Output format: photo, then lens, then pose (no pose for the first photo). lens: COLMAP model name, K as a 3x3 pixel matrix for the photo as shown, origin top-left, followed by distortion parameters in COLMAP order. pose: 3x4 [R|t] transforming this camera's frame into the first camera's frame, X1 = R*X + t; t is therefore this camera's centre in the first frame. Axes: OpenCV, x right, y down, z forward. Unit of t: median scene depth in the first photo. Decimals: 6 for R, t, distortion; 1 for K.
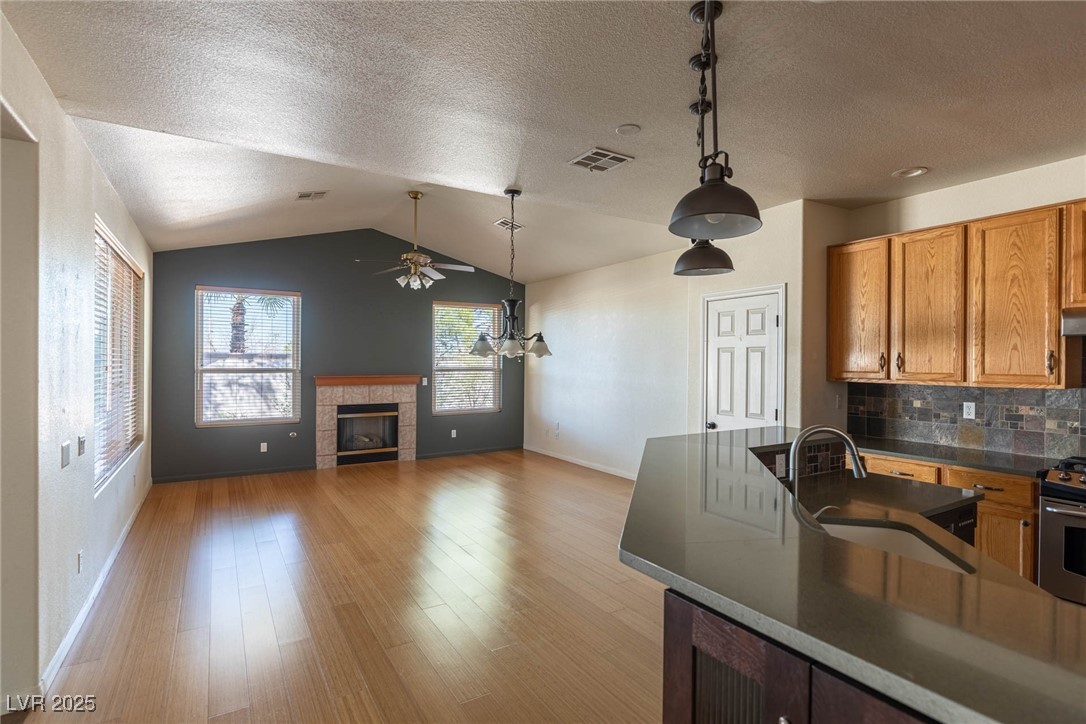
lens RADIAL K [[533.8, 0, 543.0], [0, 533.8, 362.0], [0, 0, 1]] dist [-0.000103, -0.000034]
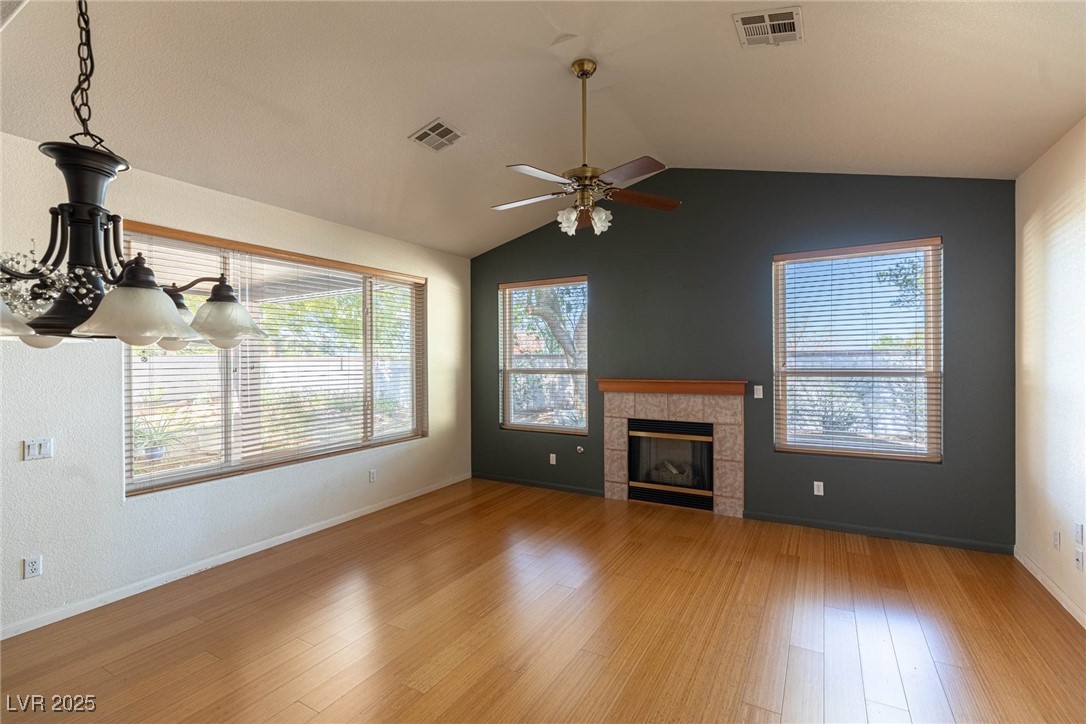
lens RADIAL K [[486.9, 0, 543.0], [0, 486.9, 362.0], [0, 0, 1]] dist [0.000267, 0.000194]
pose [[0.476108, -0.008706, -0.879344, 0.157822], [0.002733, 0.999961, -0.008420, 0.007051], [0.879383, 0.001606, 0.476113, 0.559159]]
